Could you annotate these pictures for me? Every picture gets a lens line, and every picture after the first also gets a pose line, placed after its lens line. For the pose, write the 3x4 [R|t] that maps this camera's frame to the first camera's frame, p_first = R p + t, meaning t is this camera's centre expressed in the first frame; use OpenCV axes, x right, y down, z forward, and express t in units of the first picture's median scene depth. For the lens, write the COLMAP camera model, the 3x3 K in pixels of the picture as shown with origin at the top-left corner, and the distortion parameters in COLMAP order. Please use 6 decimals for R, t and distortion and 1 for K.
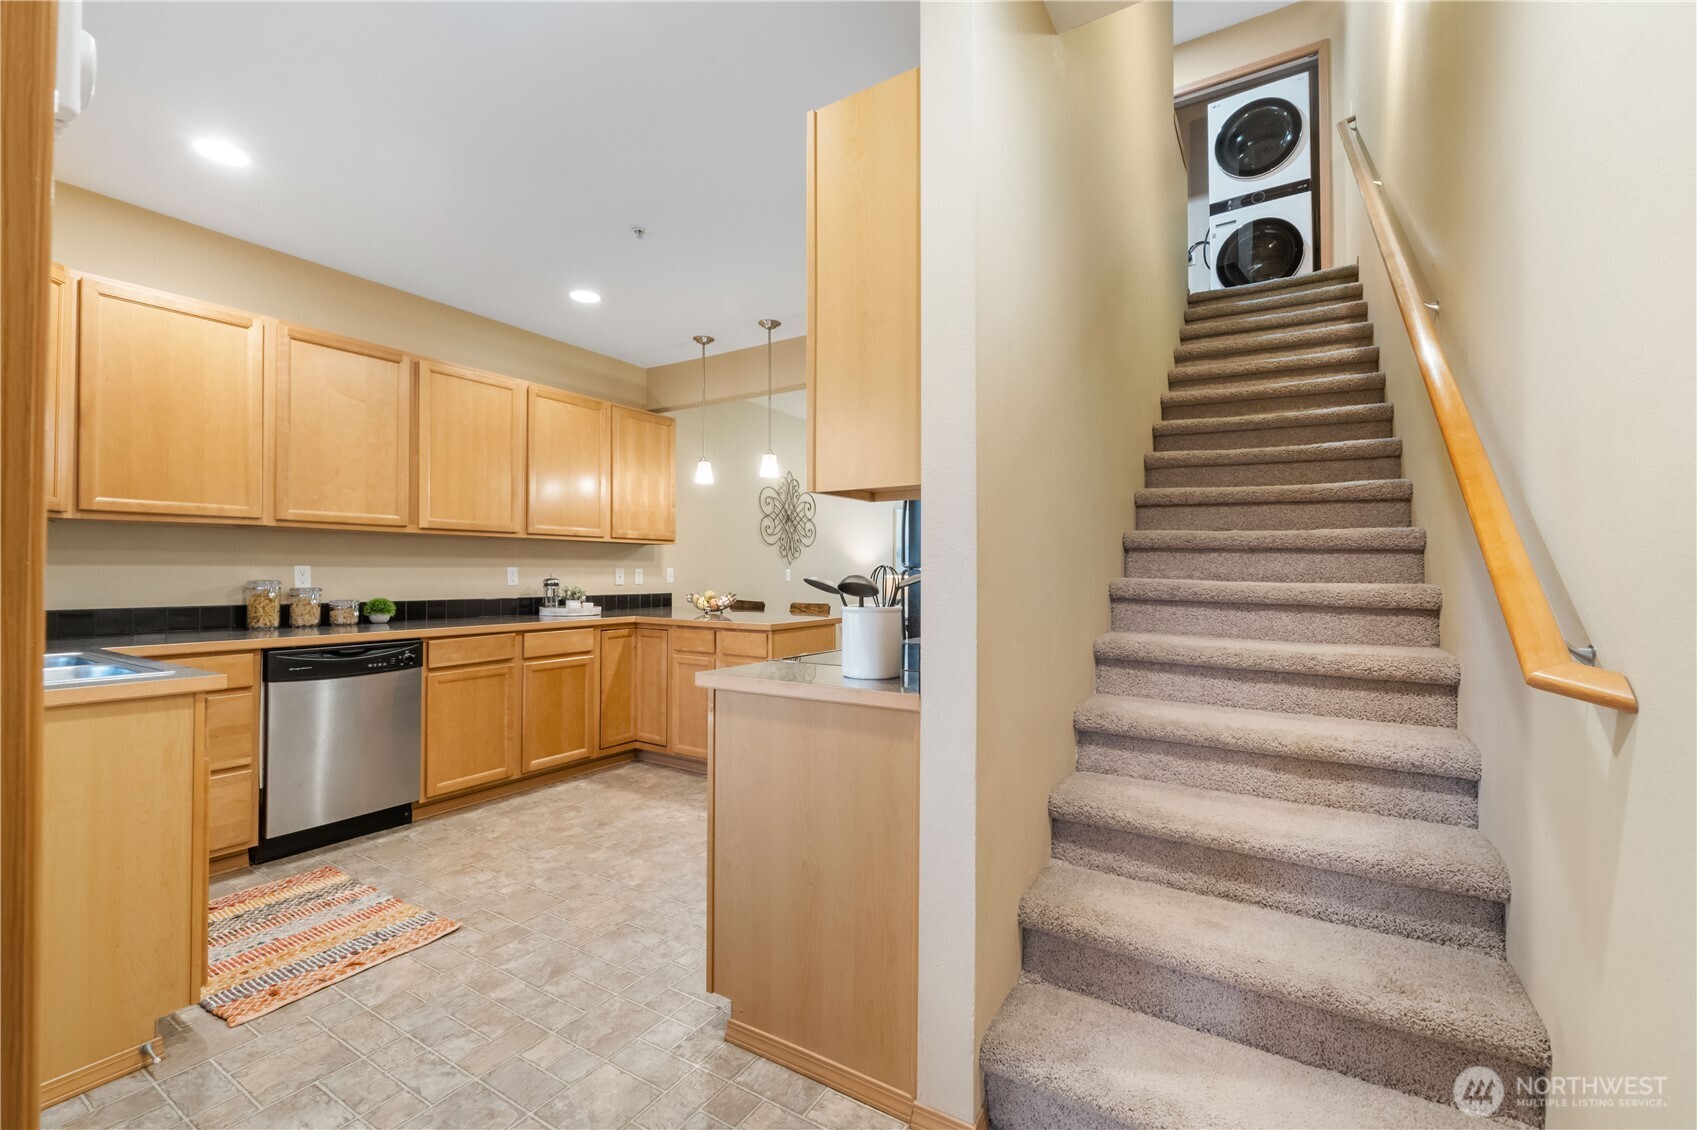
lens RADIAL K [[711.0, 0, 845.3], [0, 711.0, 563.7], [0, 0, 1]] dist [-0.005104, -0.001857]
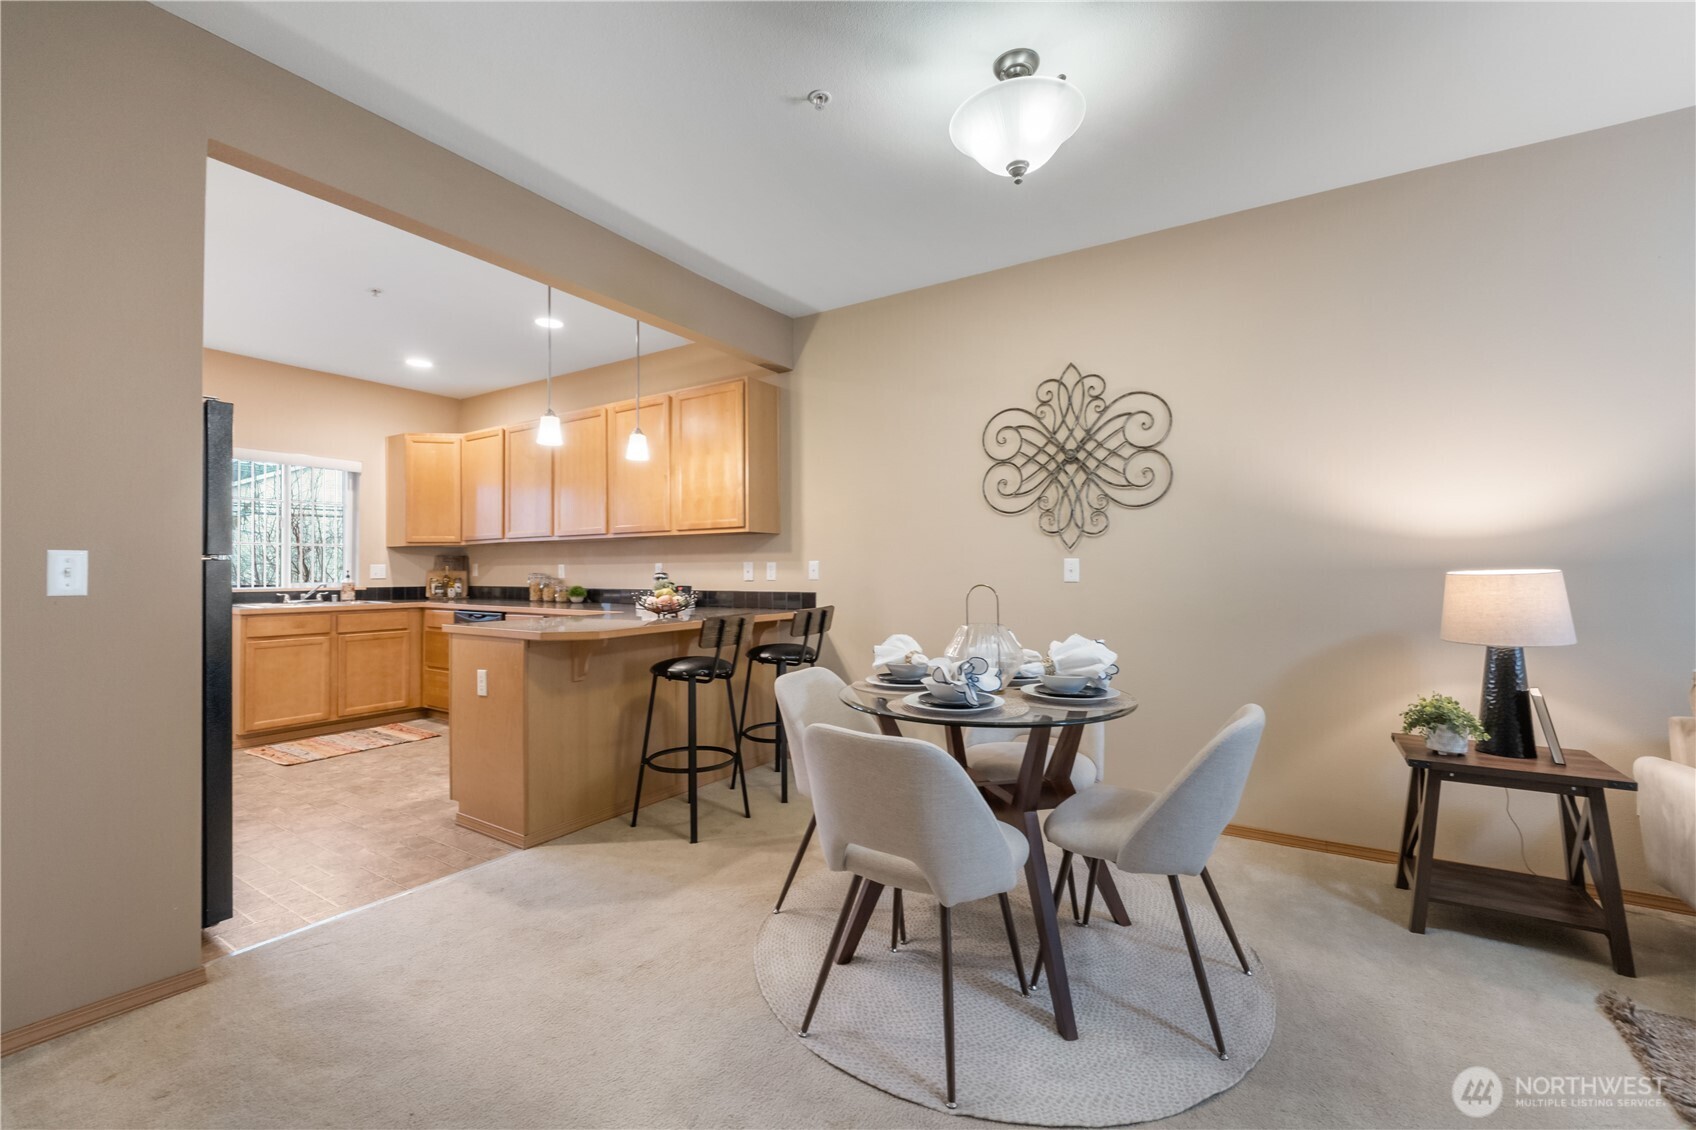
lens RADIAL K [[710.6, 0, 855.8], [0, 710.6, 555.4], [0, 0, 1]] dist [-0.005104, -0.001857]
pose [[-0.012406, -0.023128, -0.999656, 0.801639], [0.016313, 0.999595, -0.023329, 0.029147], [0.999790, -0.016596, -0.012024, 1.596970]]
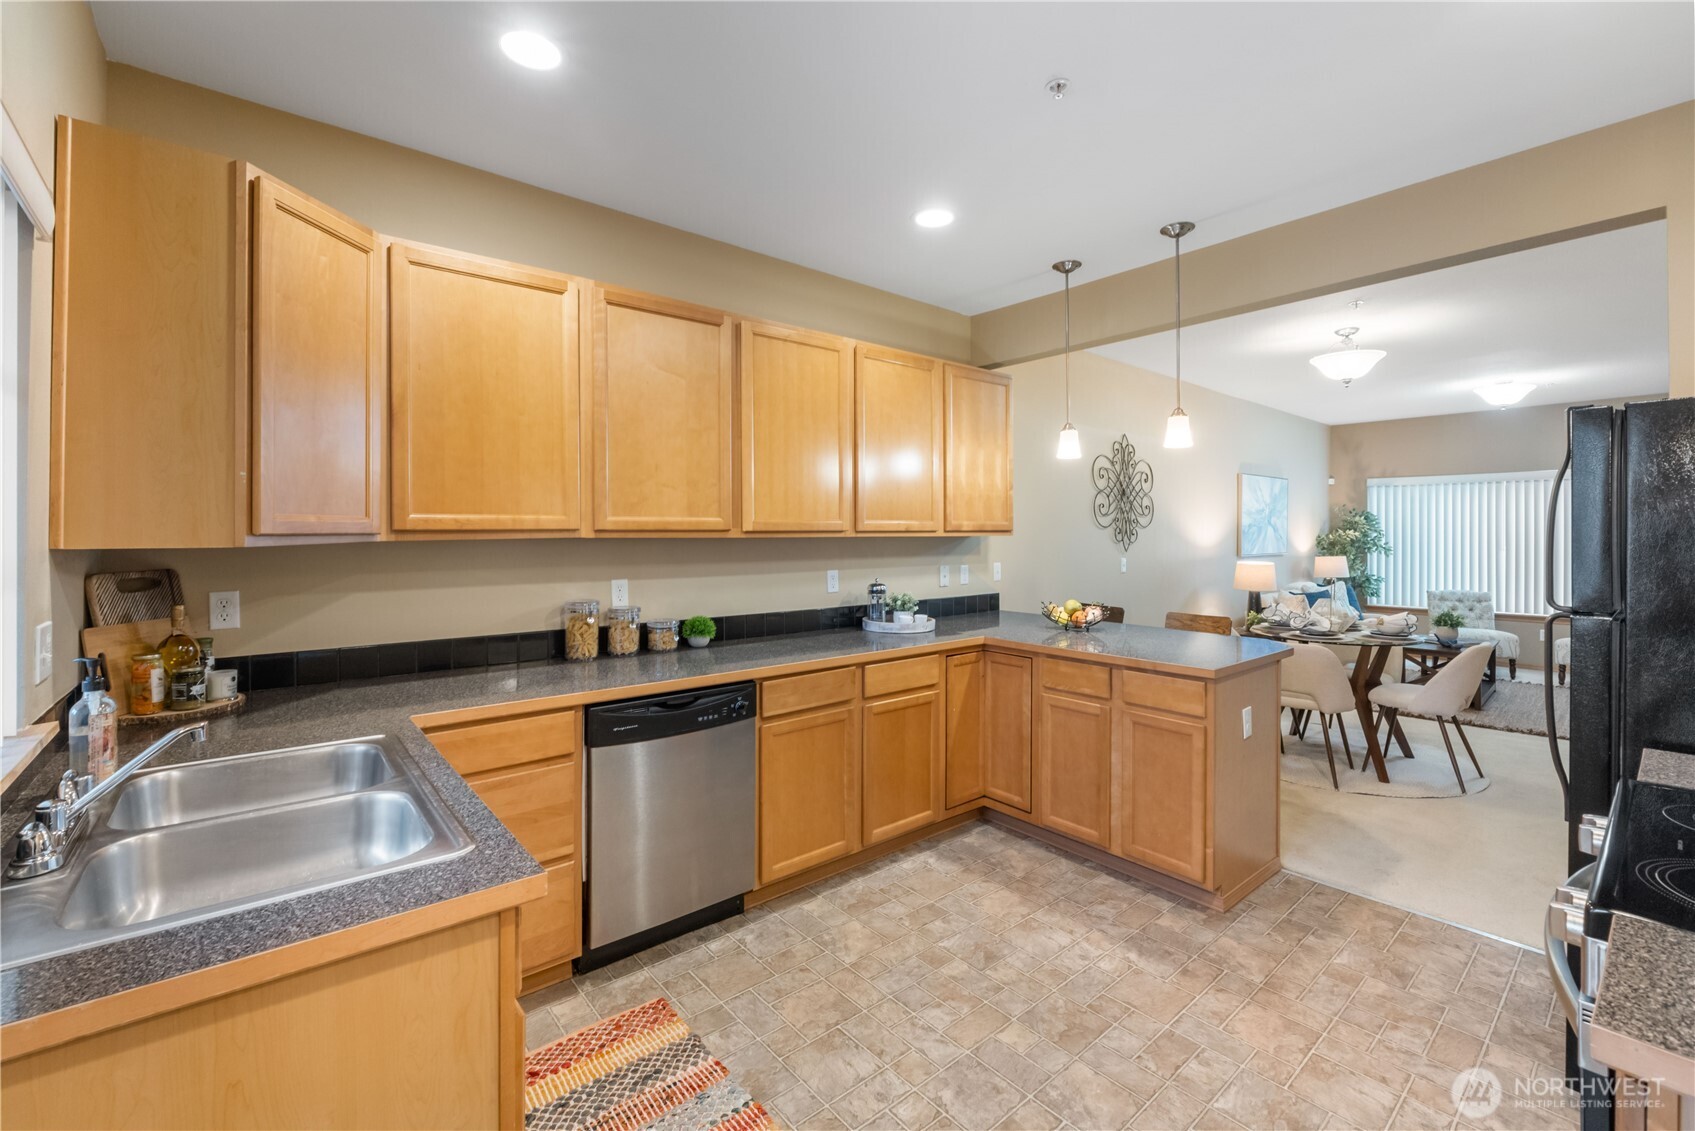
lens RADIAL K [[710.1, 0, 848.5], [0, 710.1, 534.1], [0, 0, 1]] dist [-0.005104, -0.001857]
pose [[0.951007, -0.002476, -0.309159, -0.238915], [0.006602, 0.999903, 0.012300, -0.056095], [0.309098, -0.013739, 0.950931, 0.274731]]
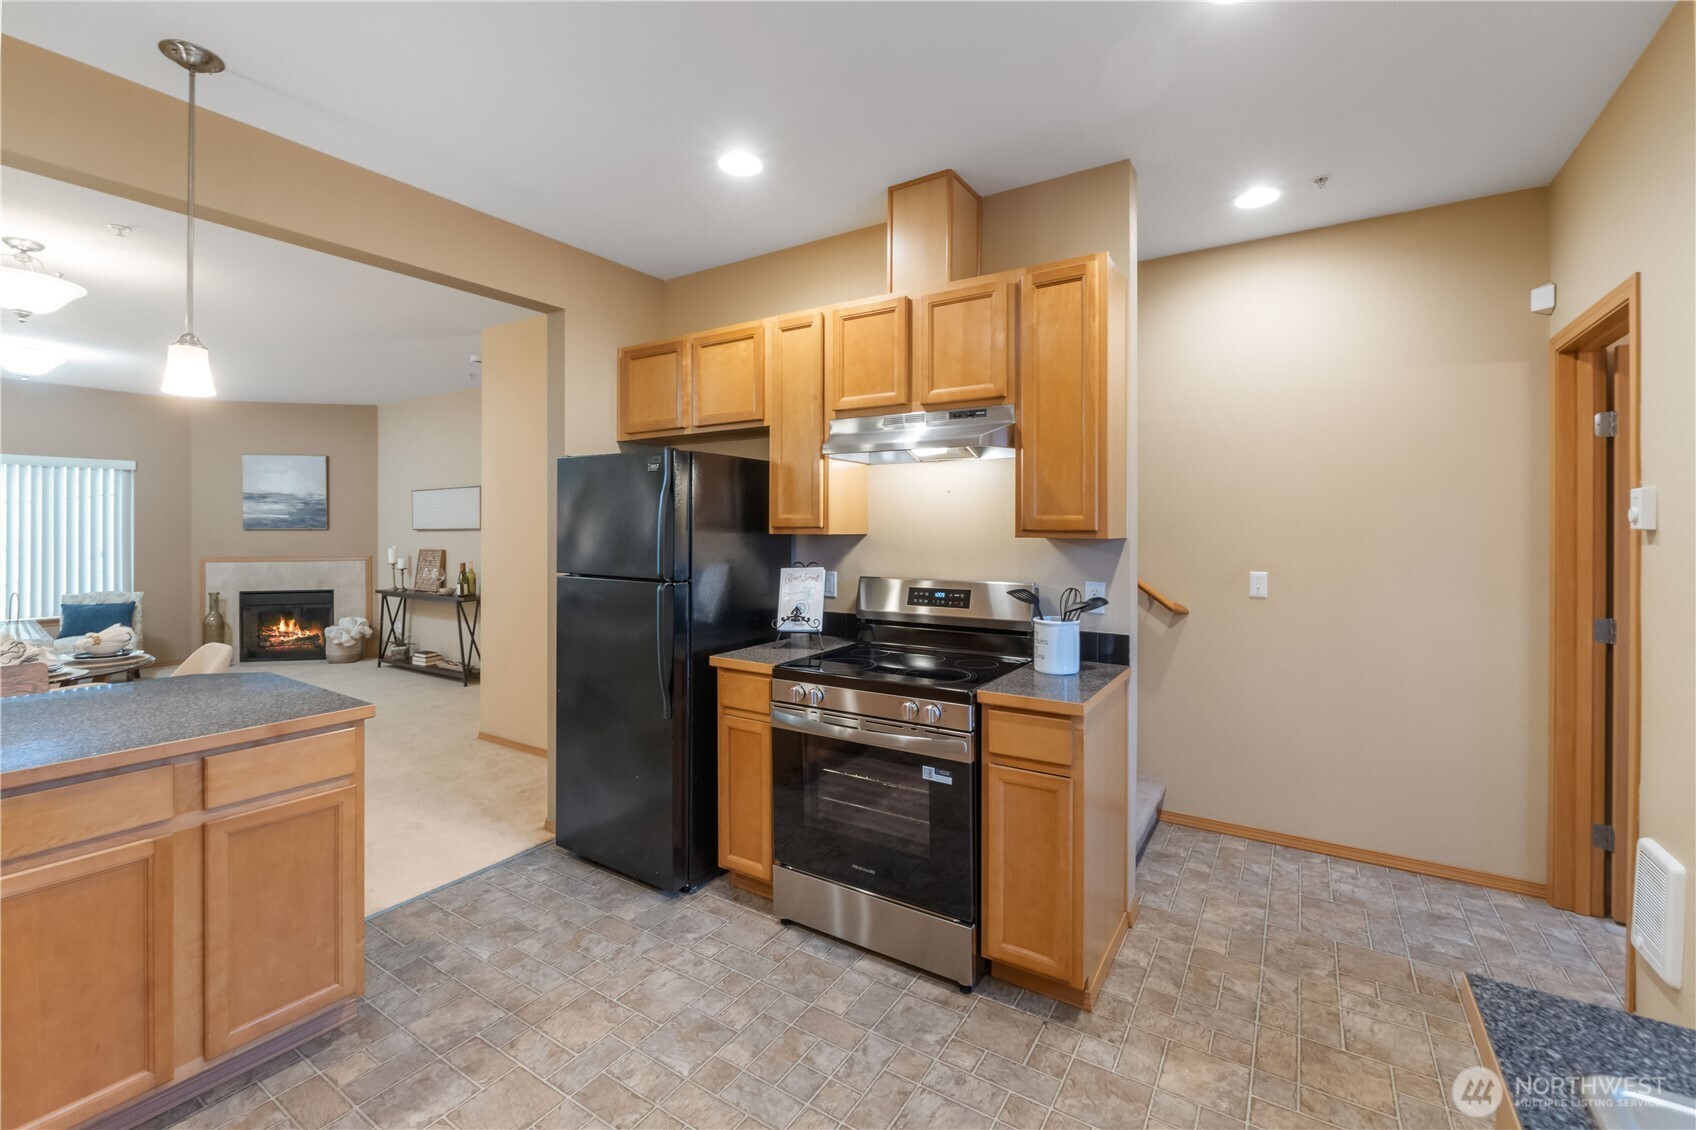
lens RADIAL K [[710.6, 0, 845.1], [0, 710.6, 525.7], [0, 0, 1]] dist [-0.005104, -0.001857]
pose [[0.016564, 0.003646, 0.999856, -0.652191], [-0.017376, 0.999843, -0.003358, -0.052086], [-0.999712, -0.017318, 0.016625, 0.684019]]
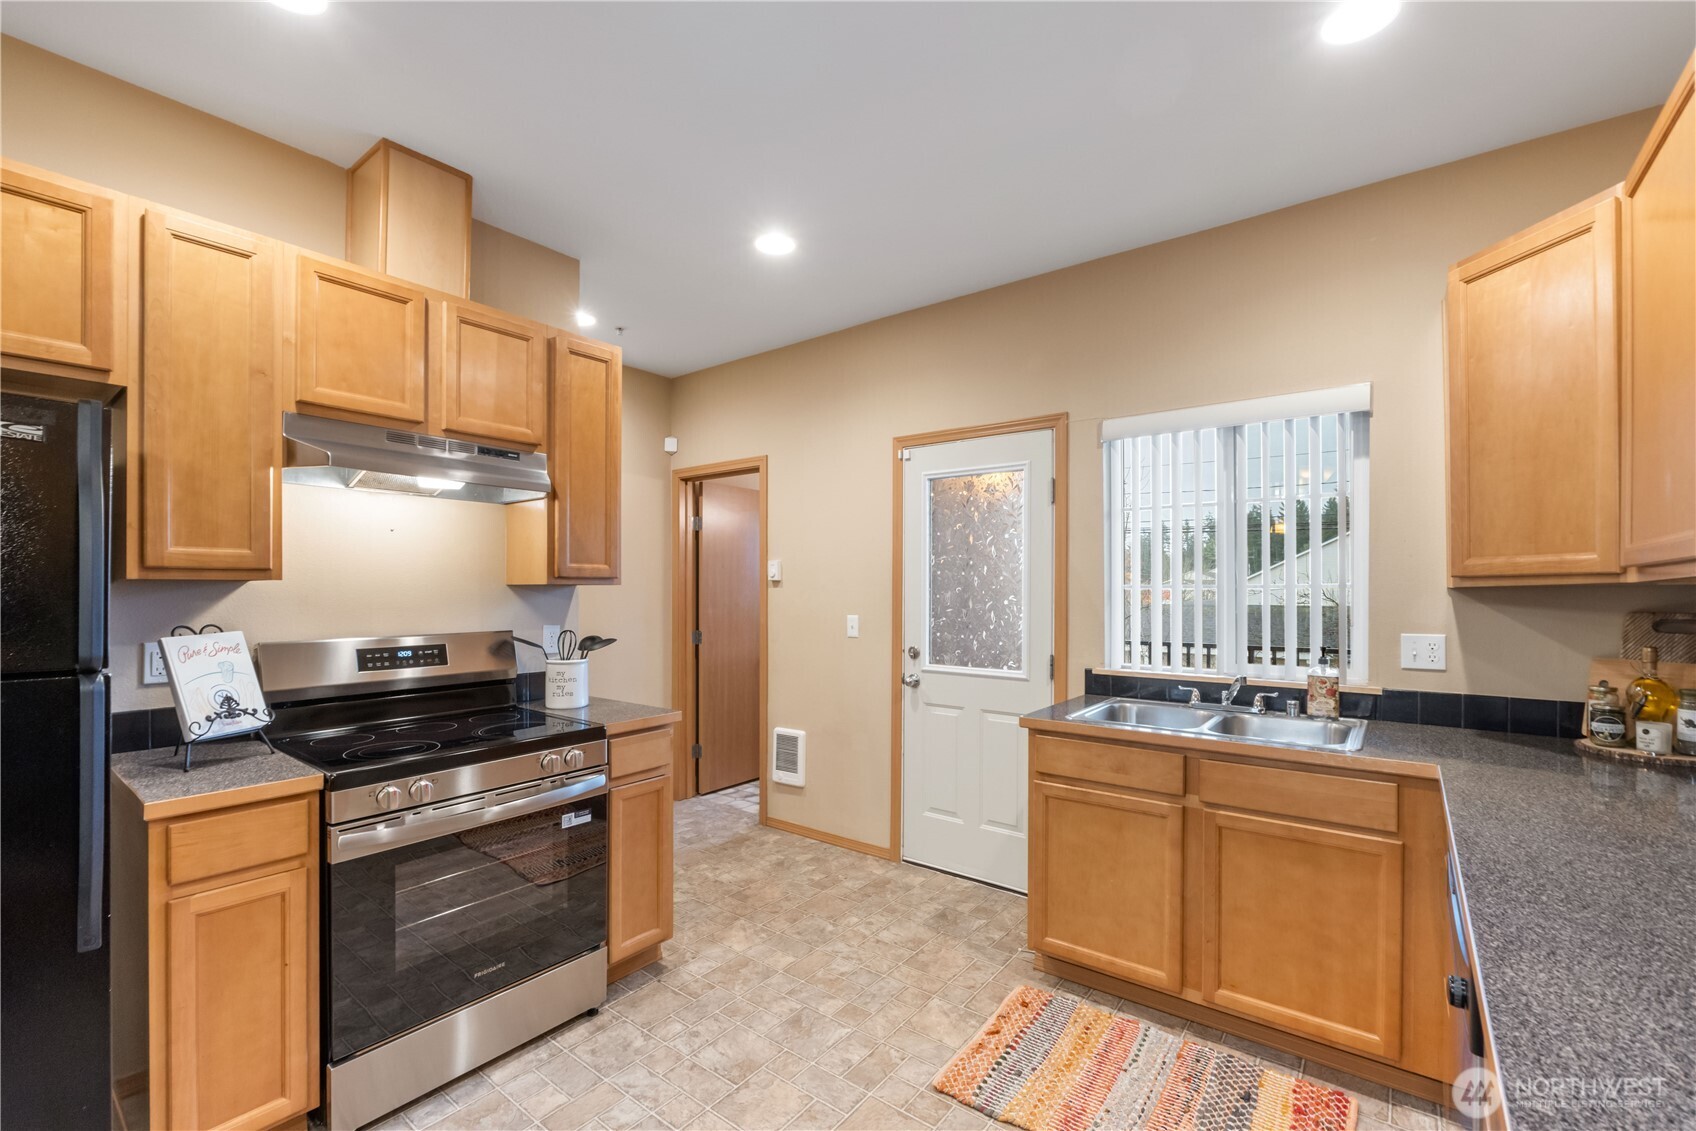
lens RADIAL K [[710.6, 0, 831.6], [0, 710.6, 585.5], [0, 0, 1]] dist [-0.005104, -0.001857]
pose [[-0.992528, -0.003489, 0.121969, -0.338972], [-0.005820, 0.999807, -0.018759, -0.033369], [-0.121880, -0.019328, -0.992357, 1.188714]]
